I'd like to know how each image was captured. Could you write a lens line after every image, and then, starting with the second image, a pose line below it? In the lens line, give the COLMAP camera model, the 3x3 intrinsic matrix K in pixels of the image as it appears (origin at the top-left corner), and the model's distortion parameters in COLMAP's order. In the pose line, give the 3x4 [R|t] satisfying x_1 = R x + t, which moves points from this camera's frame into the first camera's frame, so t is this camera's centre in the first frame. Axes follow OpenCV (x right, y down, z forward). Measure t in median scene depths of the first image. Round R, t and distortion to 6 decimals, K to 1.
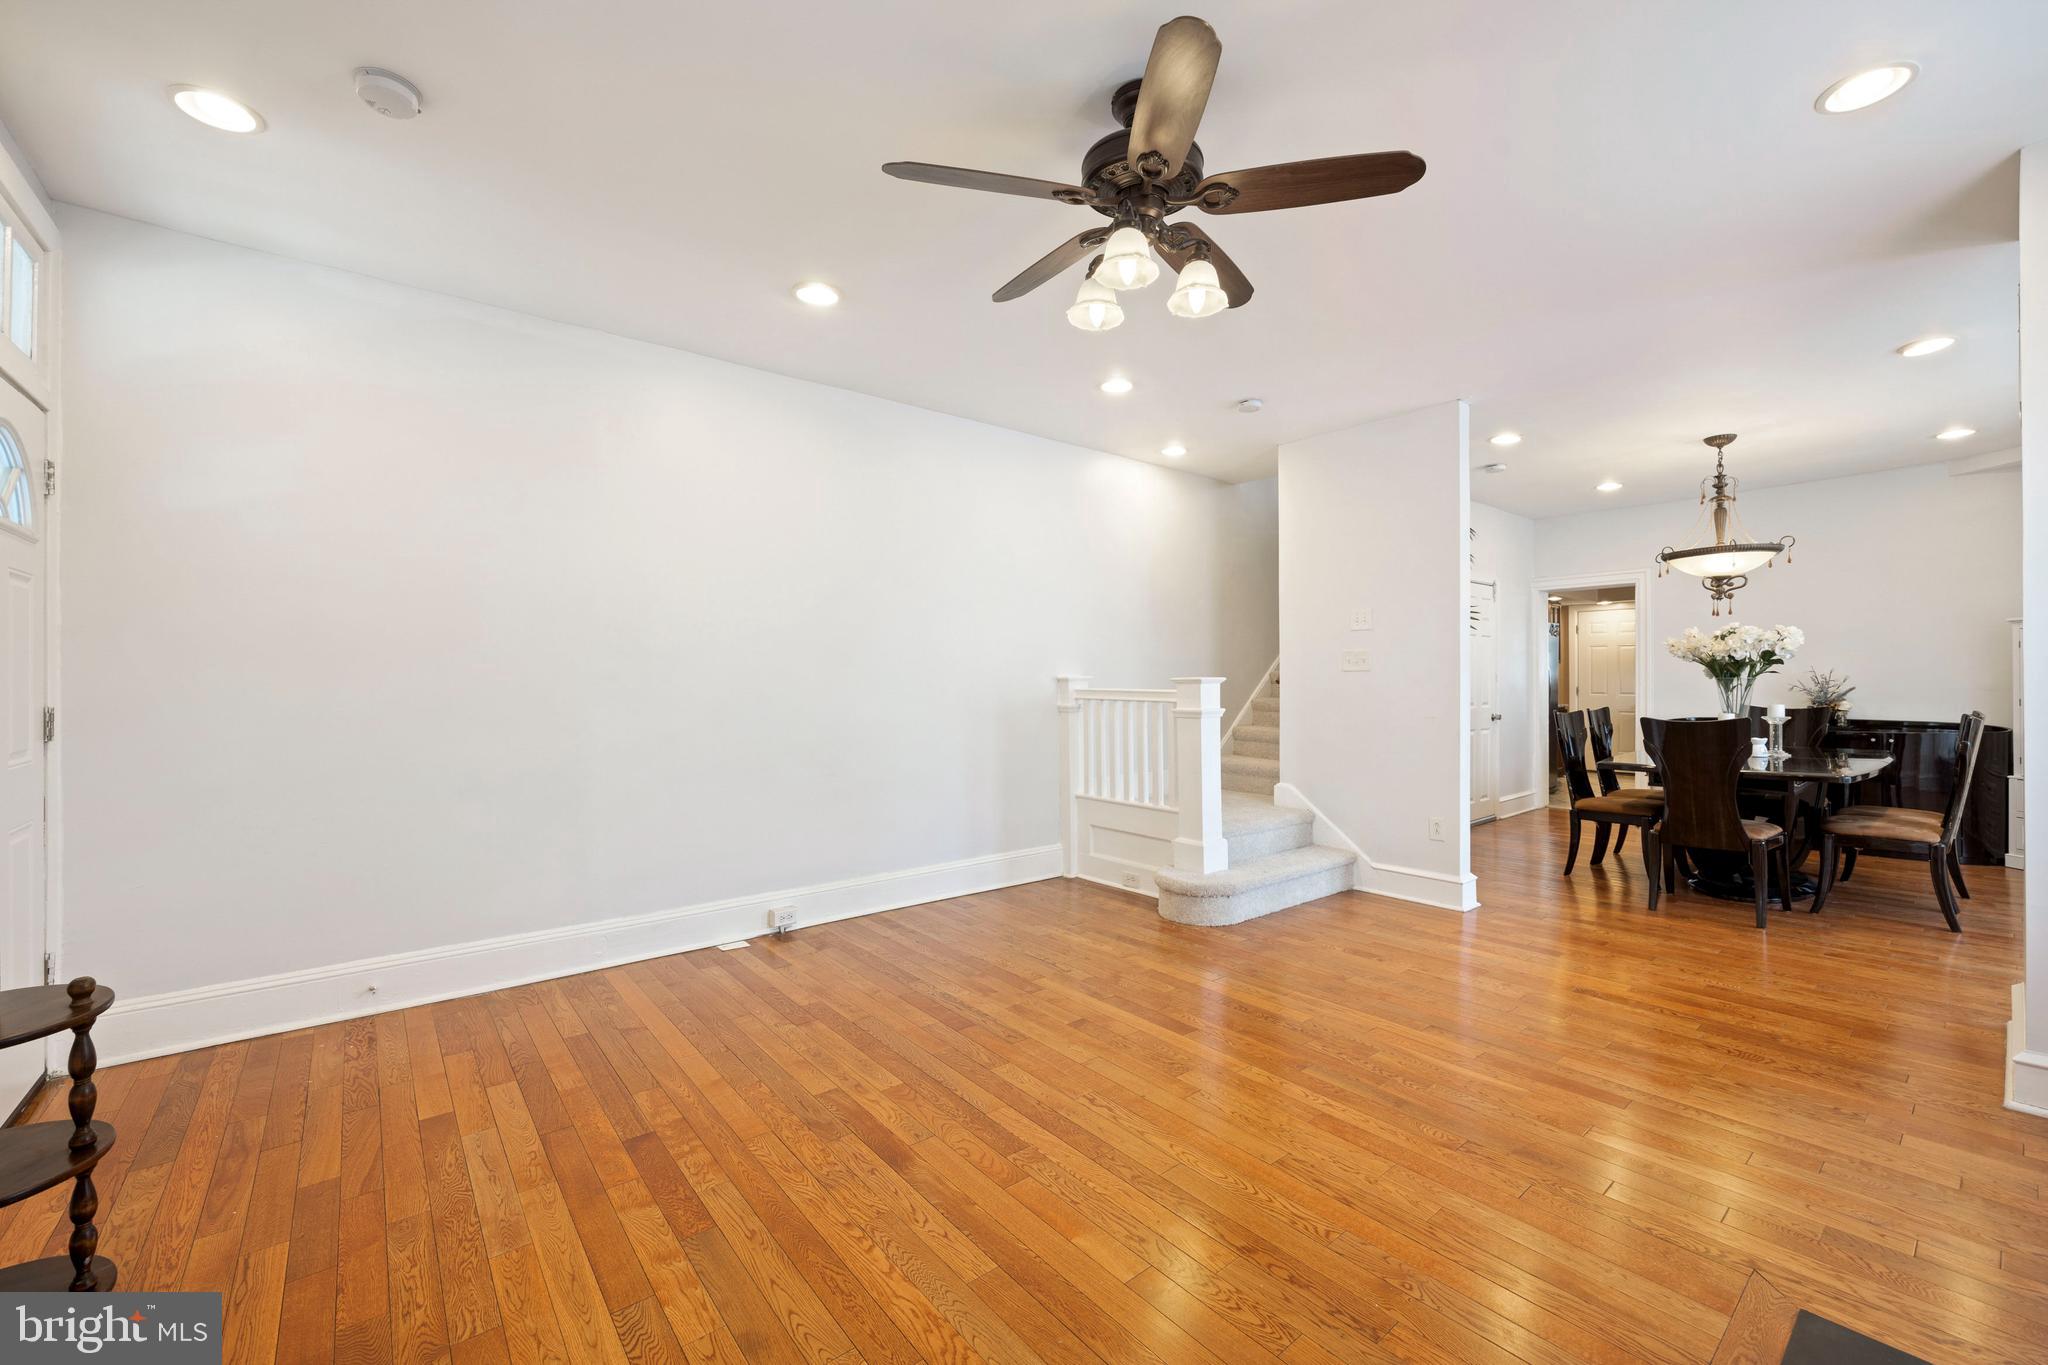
lens RADIAL K [[820.9, 0, 1022.9], [0, 820.9, 674.7], [0, 0, 1]] dist [-0.000363, -0.000058]
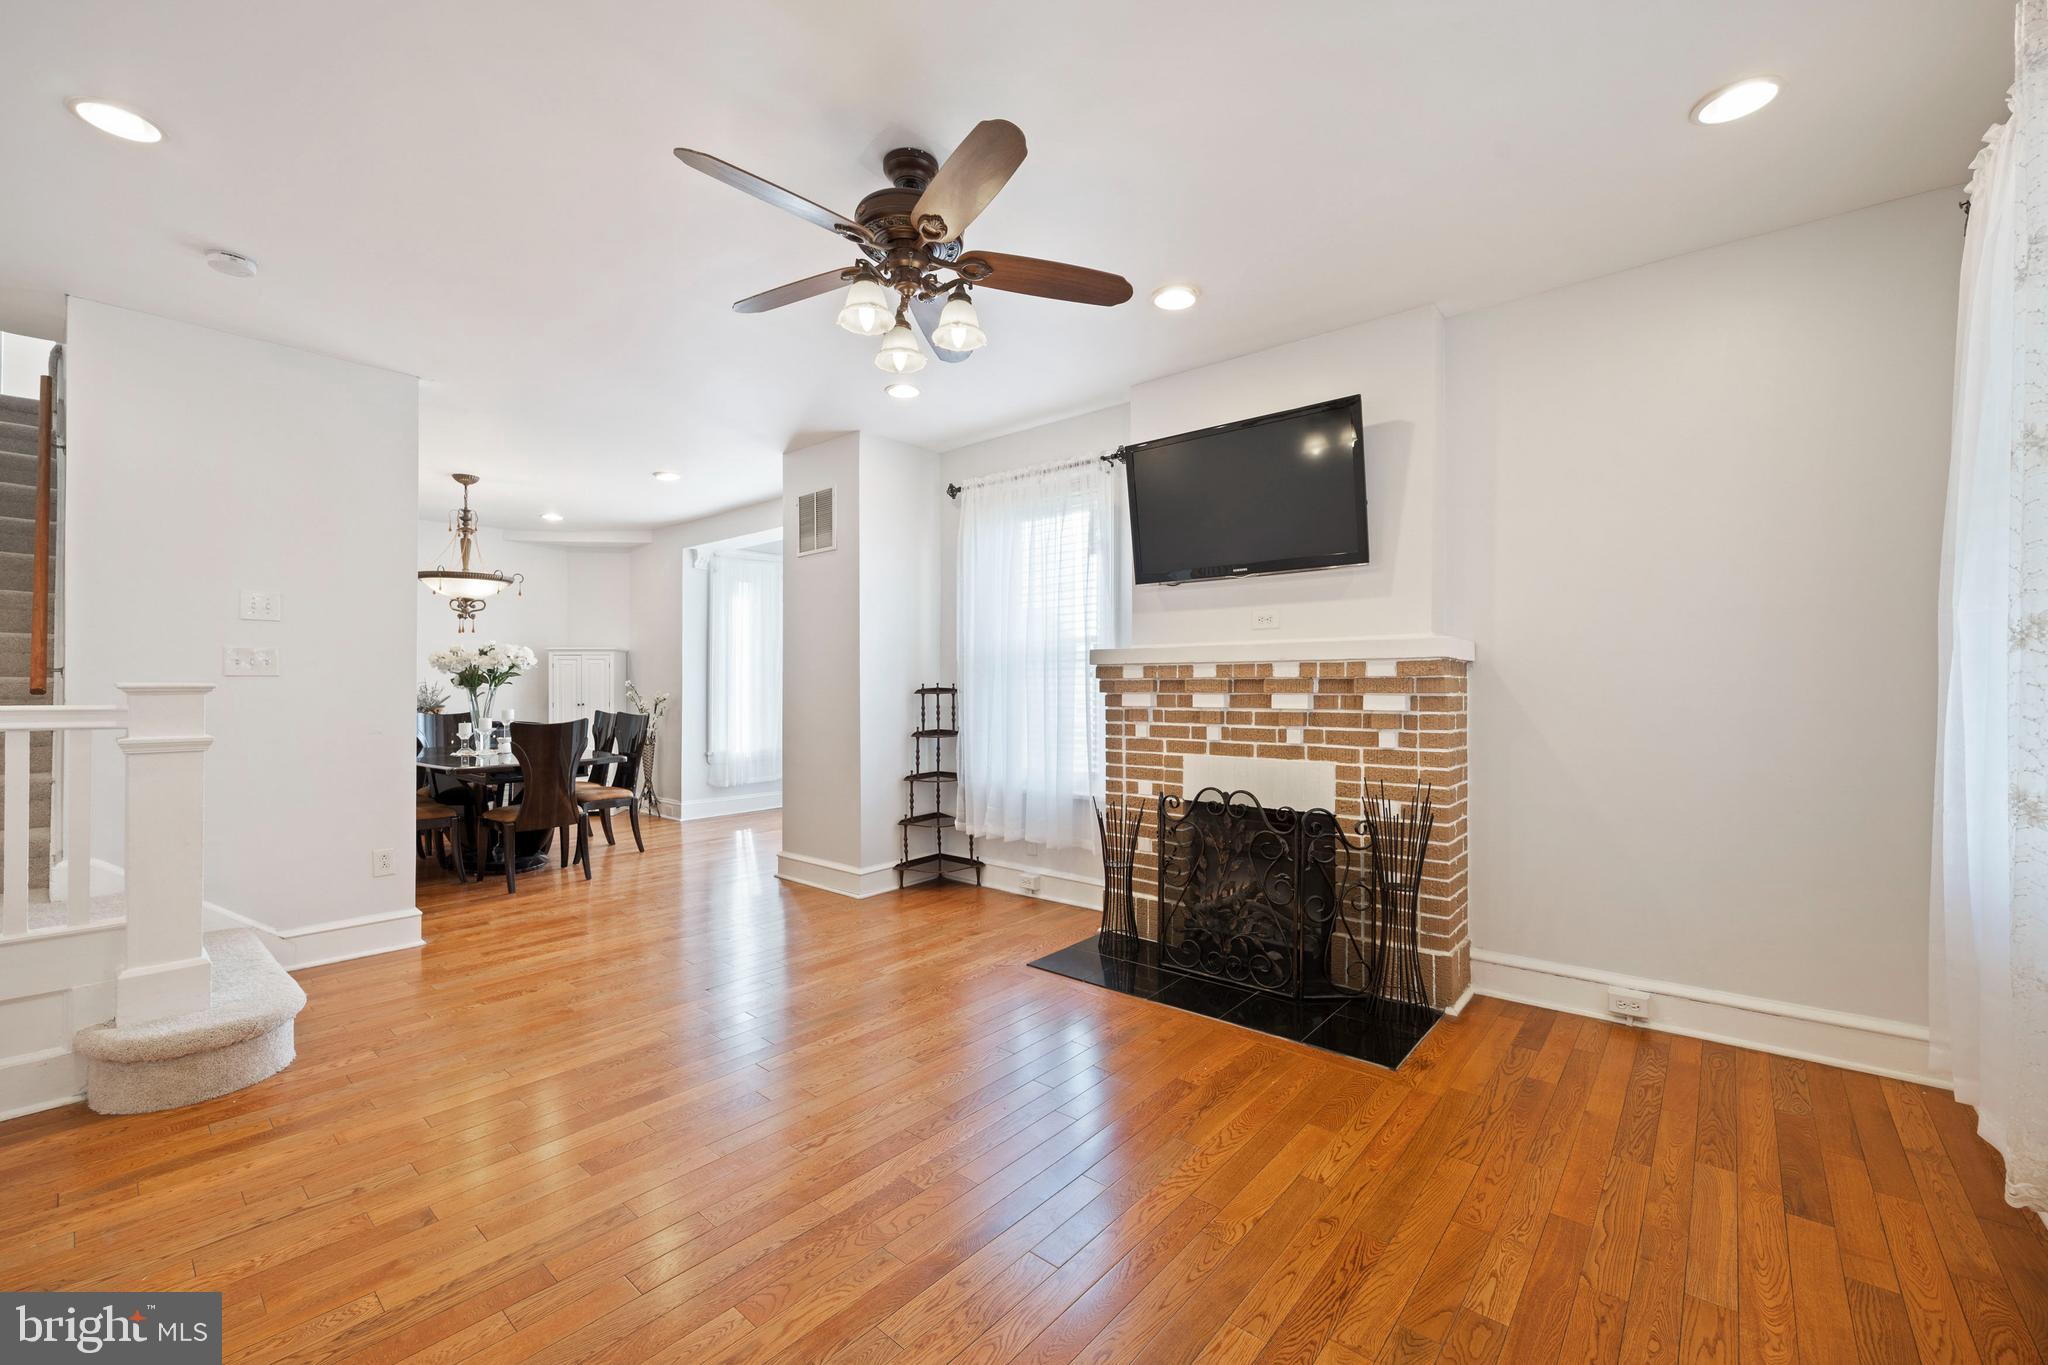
lens RADIAL K [[820.9, 0, 1019.5], [0, 820.9, 684.9], [0, 0, 1]] dist [-0.000363, -0.000058]
pose [[-0.168545, 0.006586, 0.985672, -0.416564], [-0.006262, 0.999950, -0.007753, 0.004460], [-0.985674, -0.007479, -0.168495, 0.449243]]
